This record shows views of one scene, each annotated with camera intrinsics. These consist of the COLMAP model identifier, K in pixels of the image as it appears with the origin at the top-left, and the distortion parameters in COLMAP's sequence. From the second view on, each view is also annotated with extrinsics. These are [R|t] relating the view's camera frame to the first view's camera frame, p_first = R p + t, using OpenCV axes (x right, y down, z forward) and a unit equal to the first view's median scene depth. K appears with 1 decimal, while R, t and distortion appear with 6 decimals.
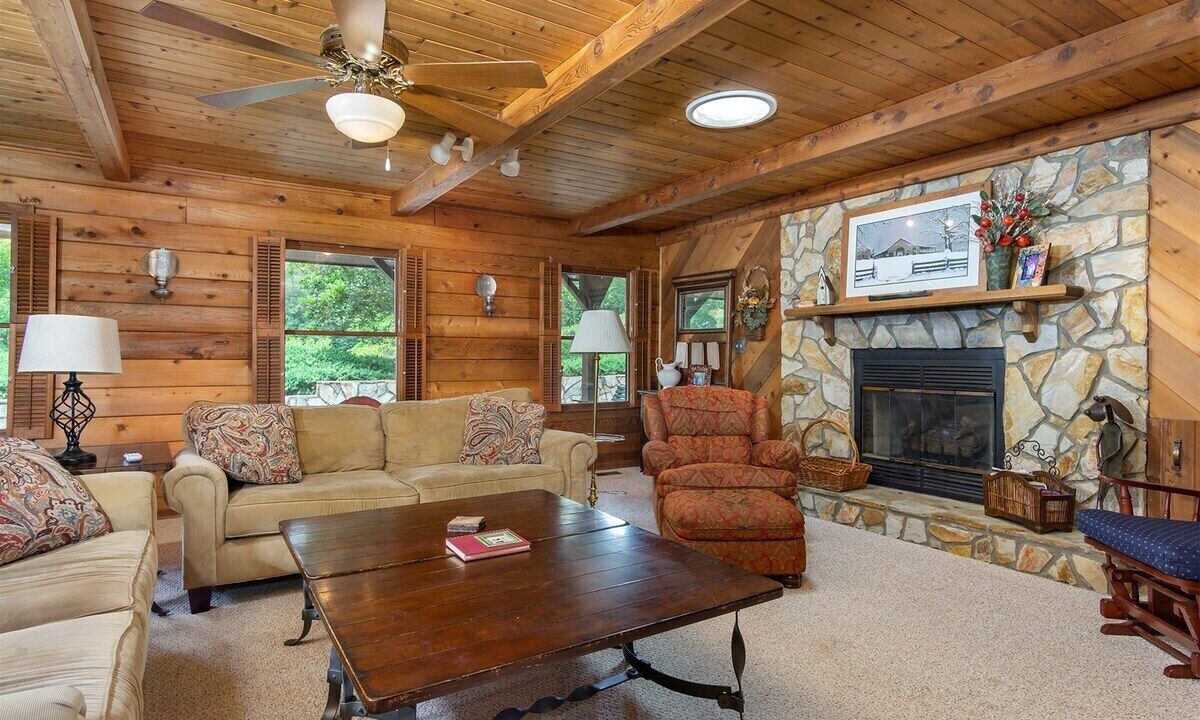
lens RADIAL K [[640.5, 0, 599.2], [0, 640.5, 358.5], [0, 0, 1]] dist [0.001547, 0.000057]
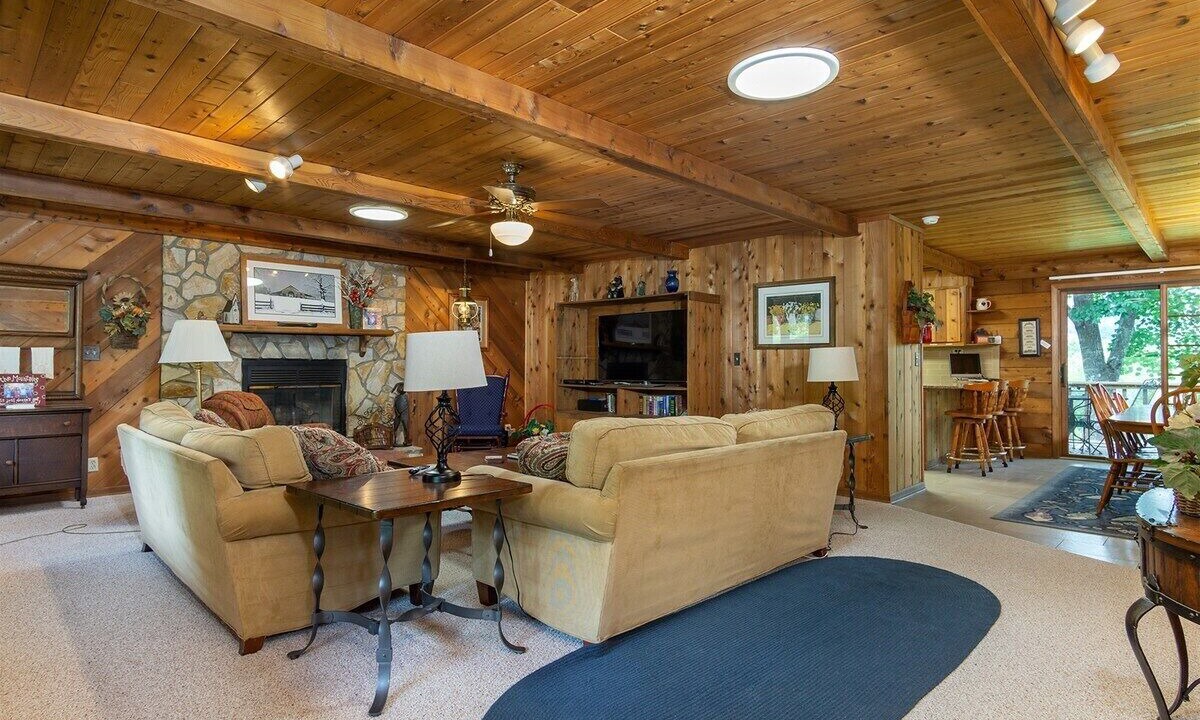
lens RADIAL K [[640.5, 0, 599.1], [0, 640.5, 358.9], [0, 0, 1]] dist [0.001547, 0.000057]
pose [[-0.225591, 0.004831, 0.974210, -1.152847], [-0.001362, 0.999985, -0.005274, -0.008766], [-0.974221, -0.002517, -0.225581, 0.638175]]
